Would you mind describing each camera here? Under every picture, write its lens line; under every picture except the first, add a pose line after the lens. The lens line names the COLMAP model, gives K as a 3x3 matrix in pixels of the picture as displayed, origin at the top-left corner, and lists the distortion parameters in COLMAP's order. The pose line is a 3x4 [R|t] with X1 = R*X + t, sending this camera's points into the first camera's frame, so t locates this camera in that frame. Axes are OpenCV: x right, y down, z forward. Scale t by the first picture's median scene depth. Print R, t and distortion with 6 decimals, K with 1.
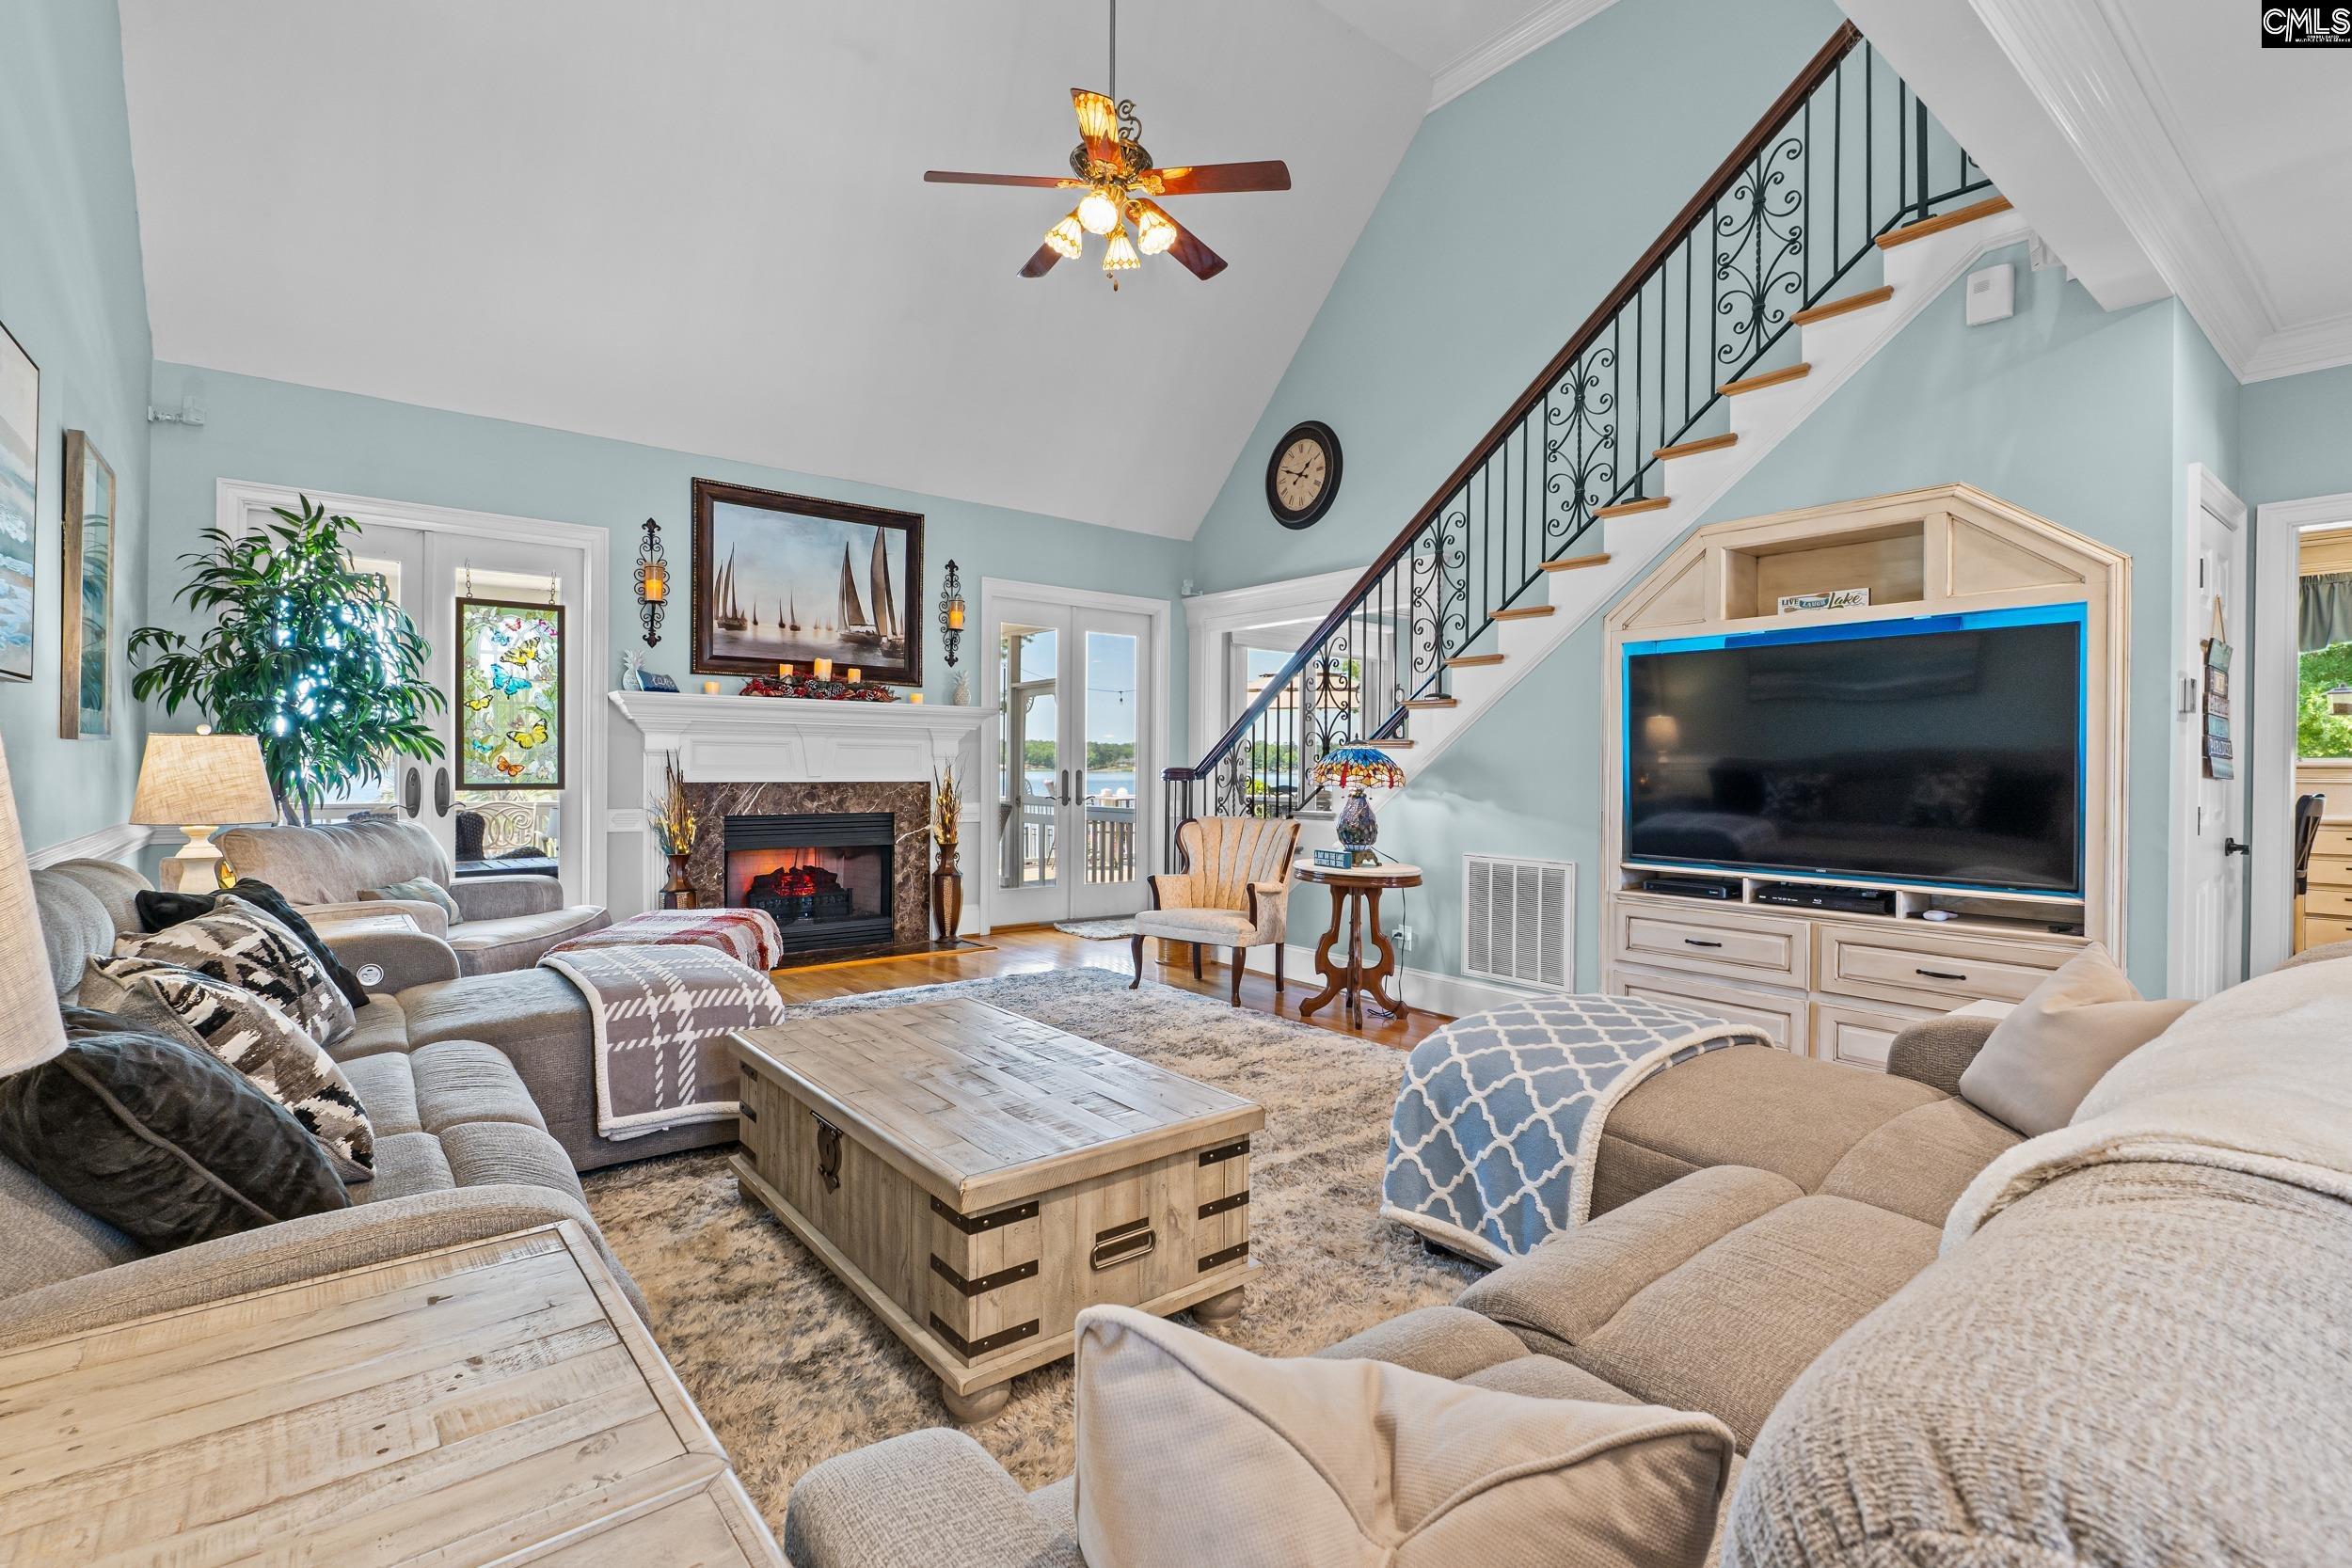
lens RADIAL K [[1068.0, 0, 1178.4], [0, 1068.0, 778.2], [0, 0, 1]] dist [-0.011291, 0.000801]
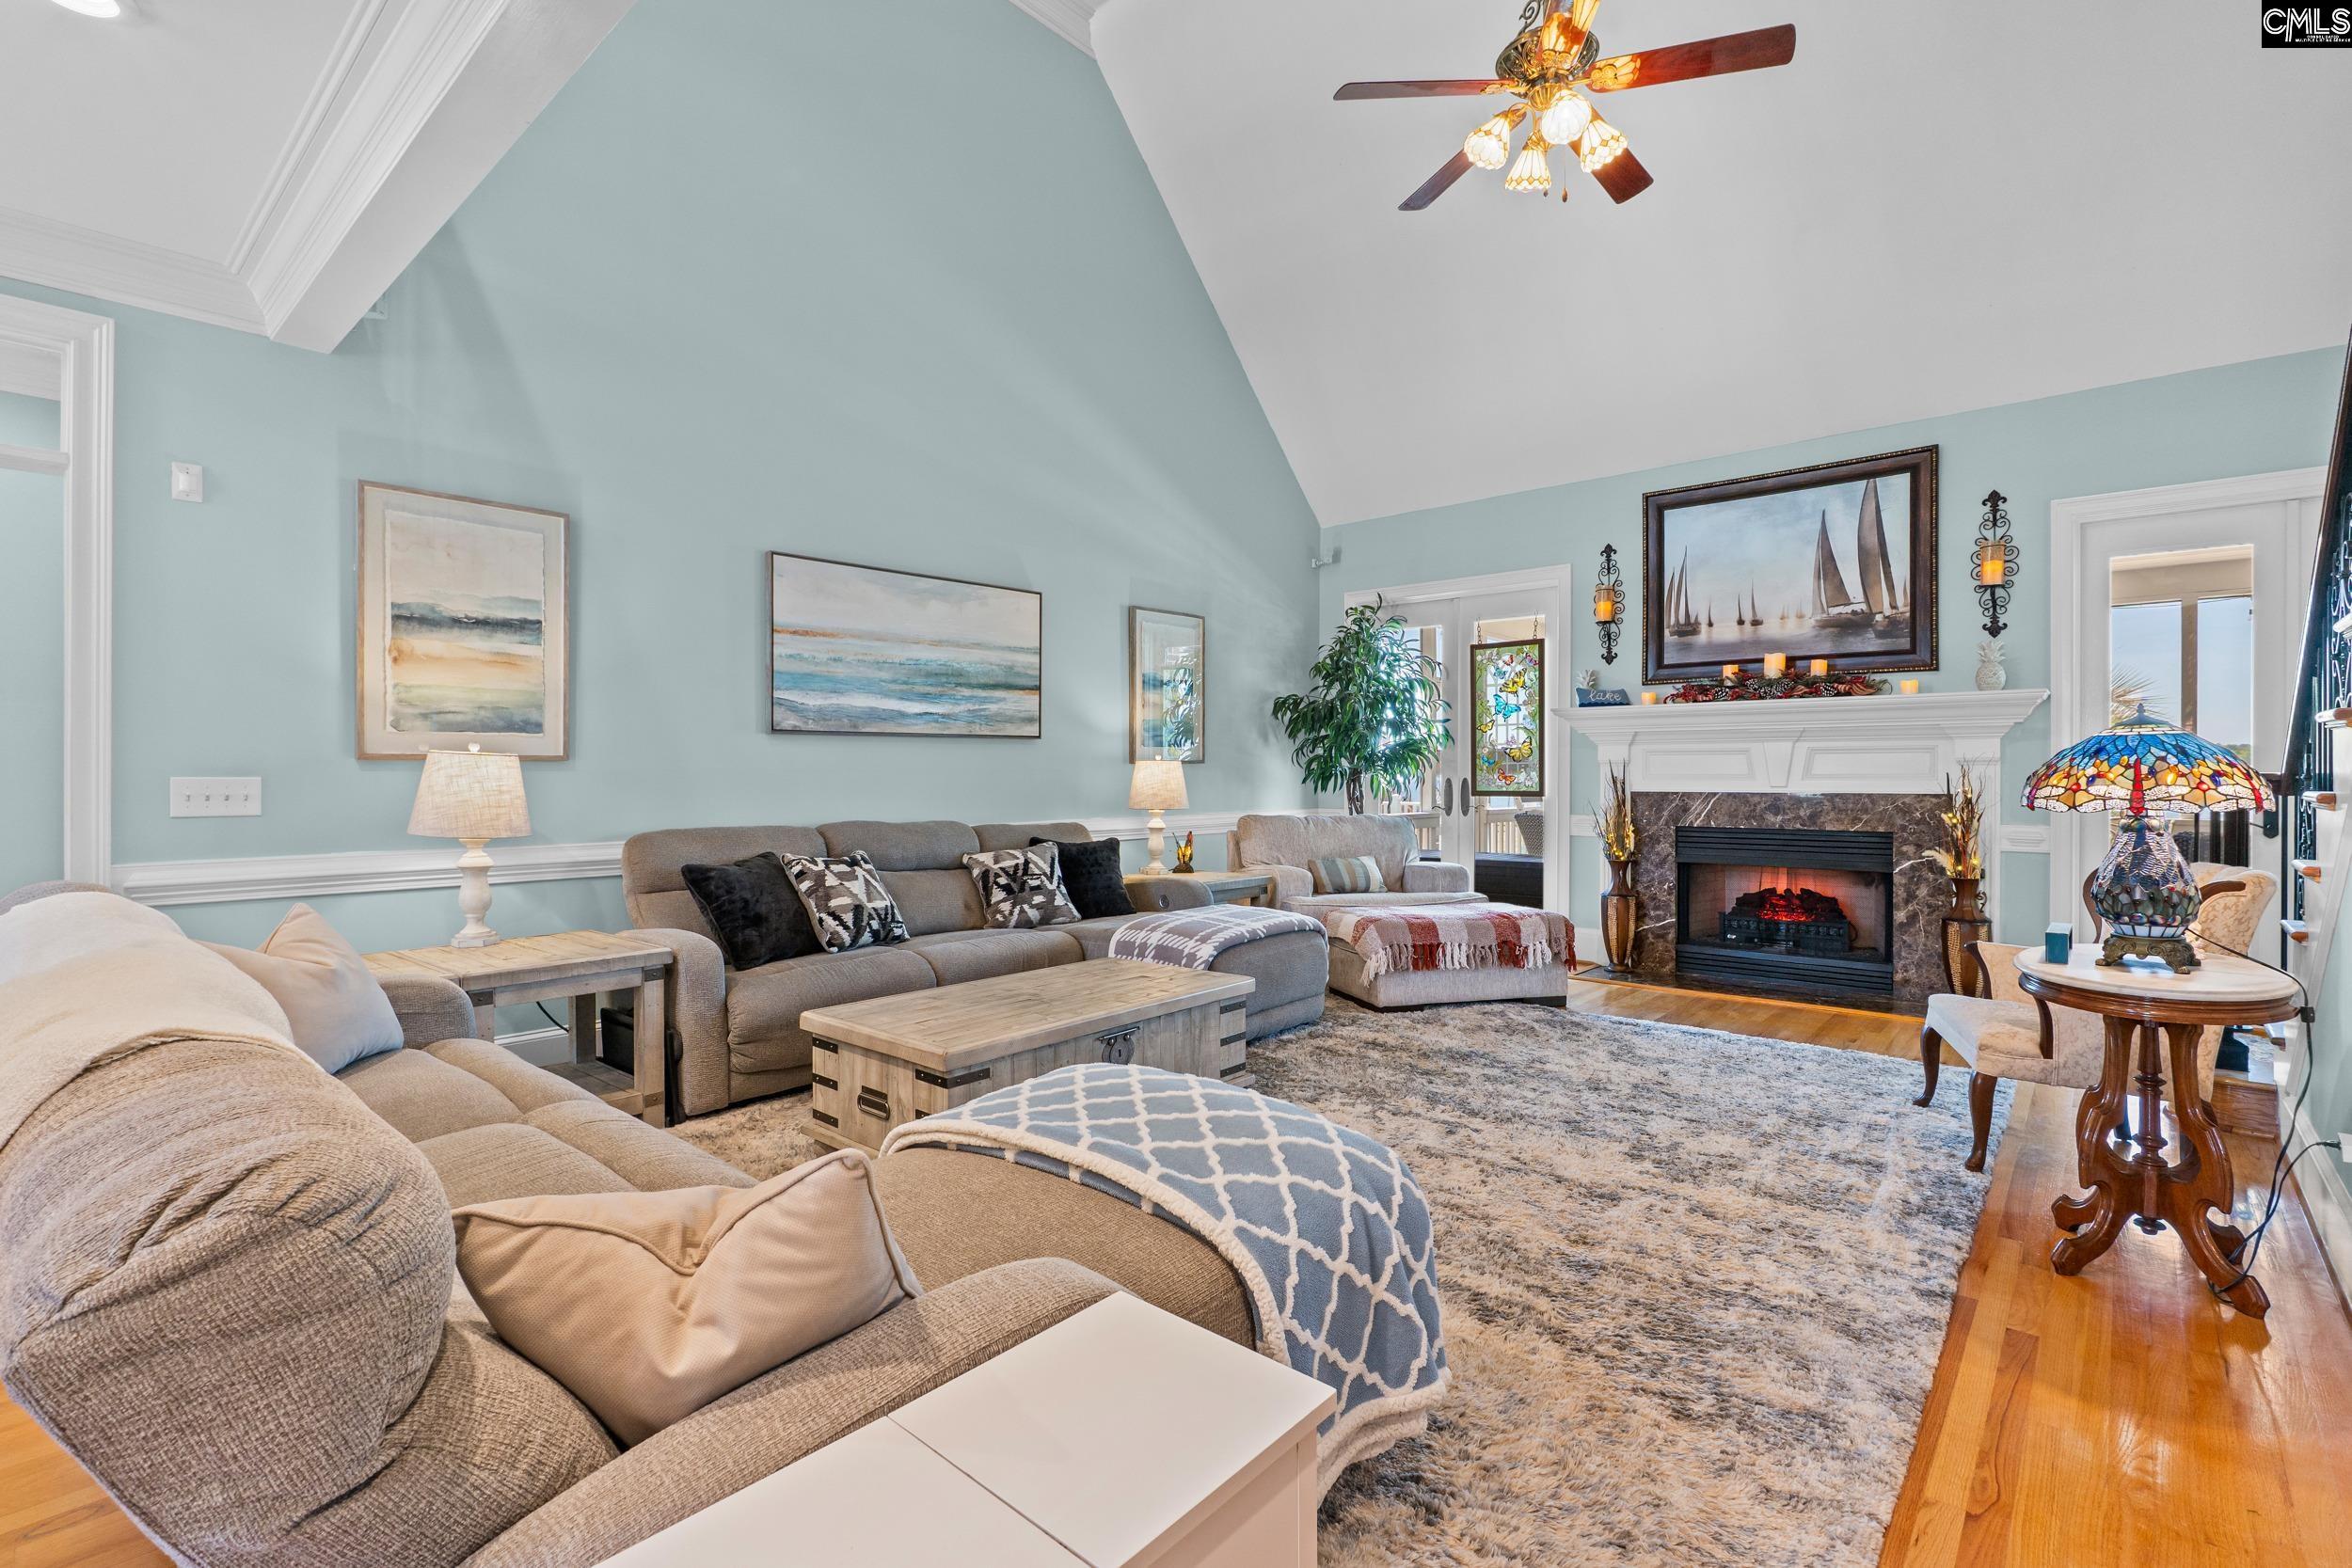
lens RADIAL K [[1076.6, 0, 1172.2], [0, 1076.6, 774.7], [0, 0, 1]] dist [-0.009675, 0.002087]
pose [[0.168657, -0.007129, -0.985649, 0.502355], [-0.007809, 0.999933, -0.008569, 0.000090], [0.985644, 0.009142, 0.168590, 0.395733]]
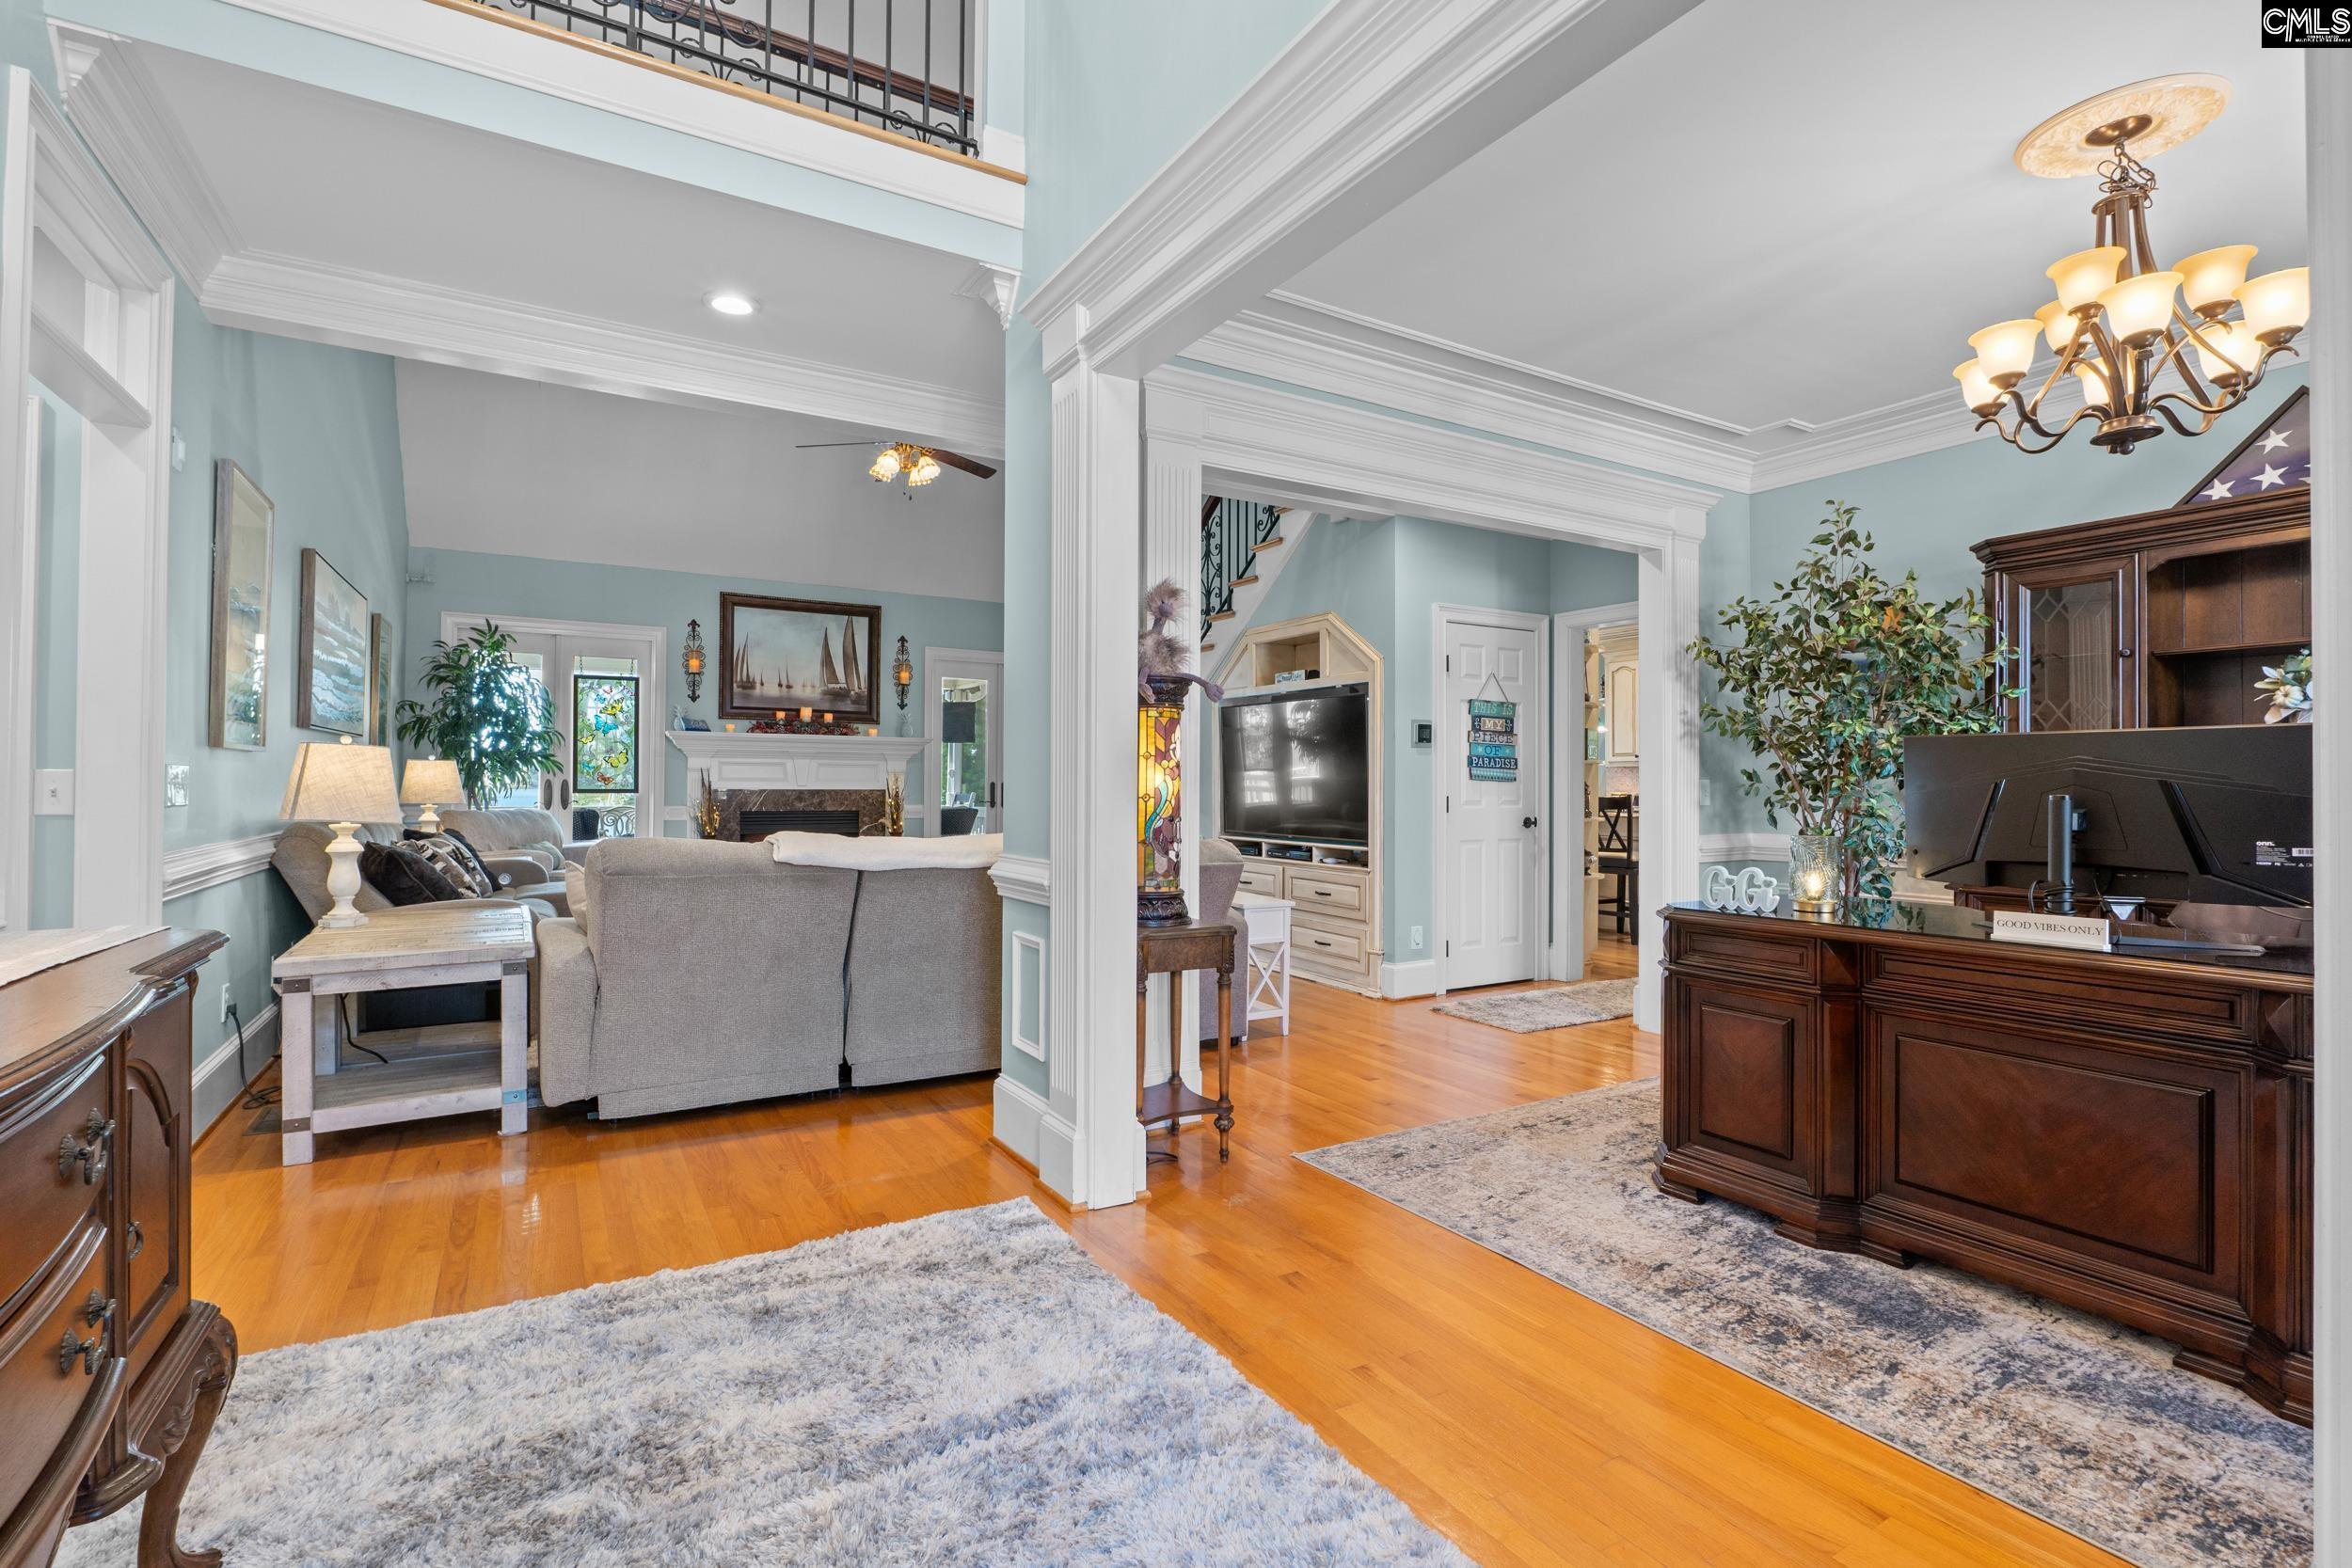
lens RADIAL K [[1068.3, 0, 1167.9], [0, 1068.3, 777.7], [0, 0, 1]] dist [-0.003292, 0.000019]
pose [[0.989788, -0.002258, -0.142527, 0.422193], [-0.000473, 0.999817, -0.019128, 0.017289], [0.142544, 0.019000, 0.989606, -0.452346]]
